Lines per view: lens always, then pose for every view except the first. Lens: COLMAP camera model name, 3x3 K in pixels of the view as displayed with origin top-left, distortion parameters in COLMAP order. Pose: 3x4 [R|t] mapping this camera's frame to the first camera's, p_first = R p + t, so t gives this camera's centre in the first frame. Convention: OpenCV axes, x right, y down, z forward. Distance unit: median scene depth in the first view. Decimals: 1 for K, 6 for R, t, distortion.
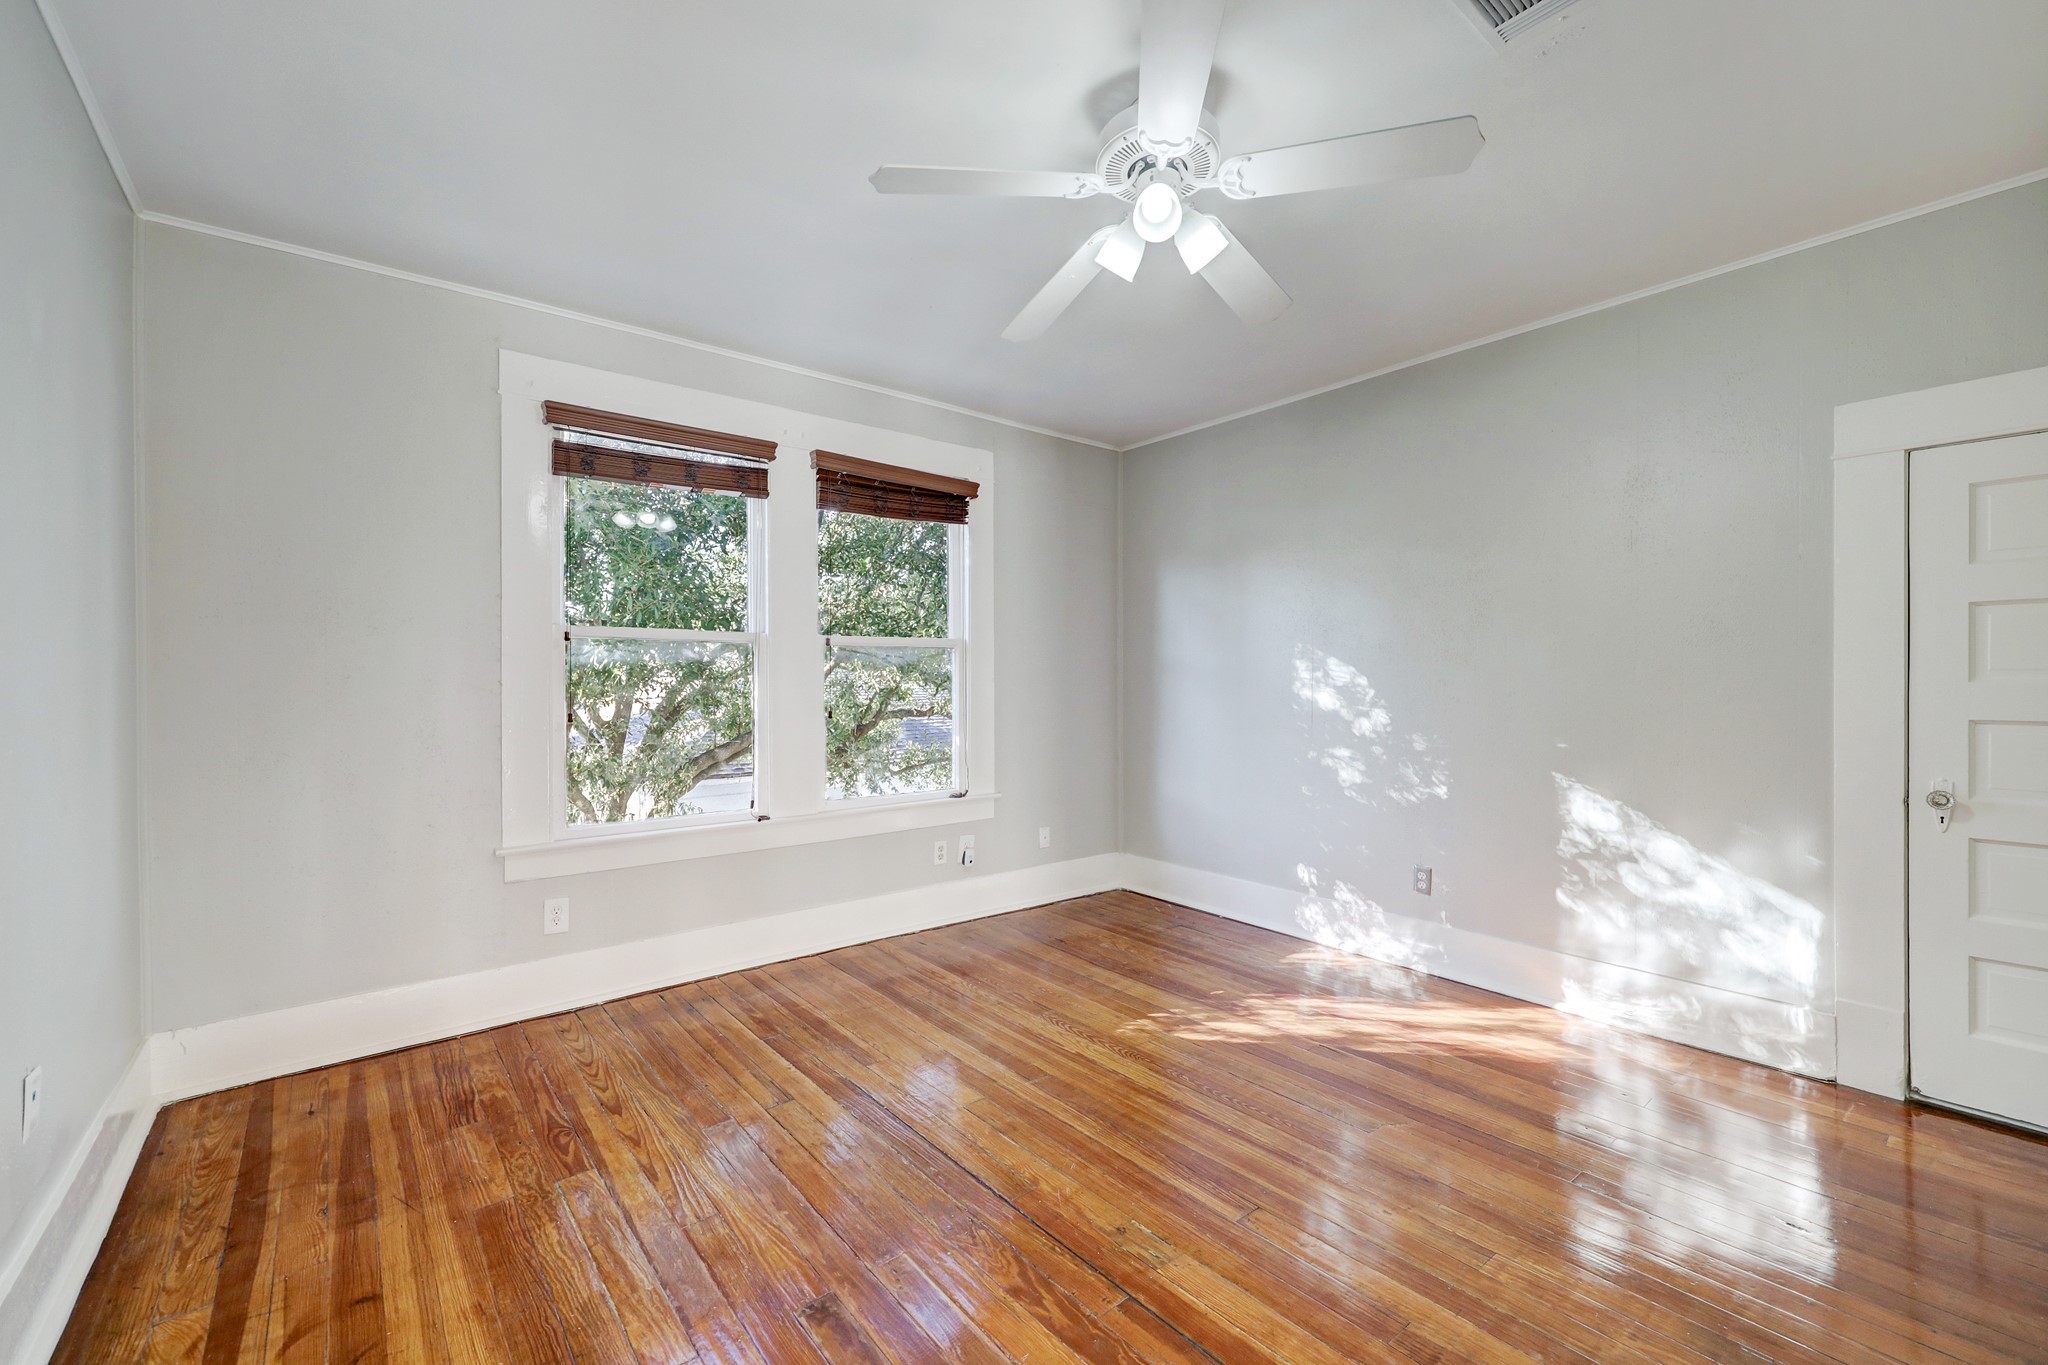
lens RADIAL K [[839.2, 0, 1025.0], [0, 839.2, 683.8], [0, 0, 1]] dist [-0.001492, 0.000137]
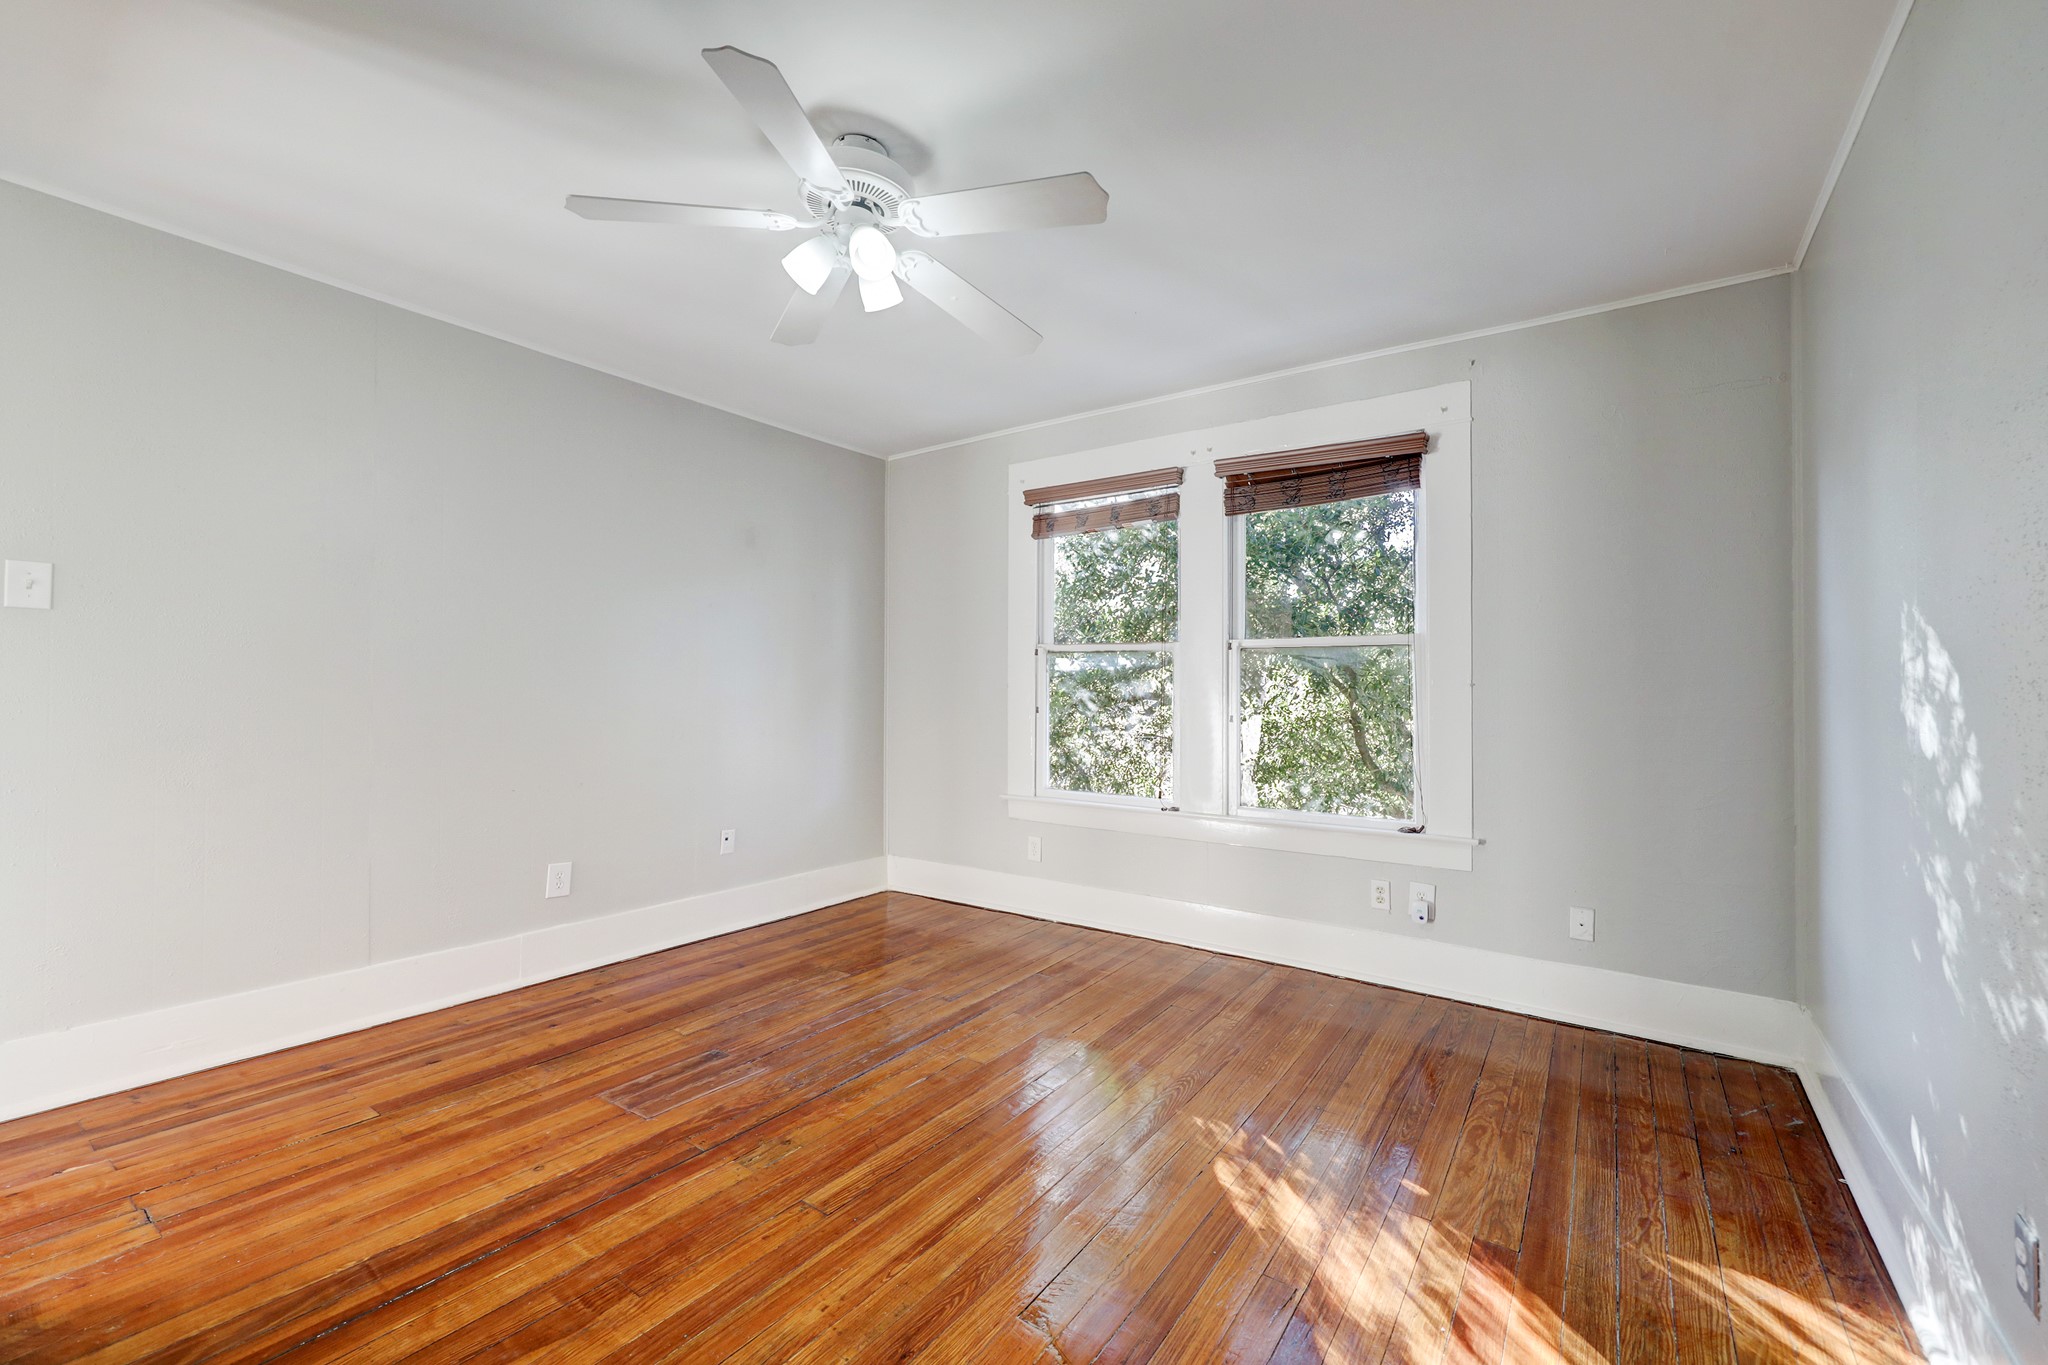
lens RADIAL K [[839.2, 0, 1024.8], [0, 839.2, 680.5], [0, 0, 1]] dist [-0.001492, 0.000137]
pose [[0.268137, -0.002222, -0.963378, 0.779813], [-0.009506, 0.999943, -0.004952, -0.002474], [0.963334, 0.010486, 0.268101, 0.573648]]
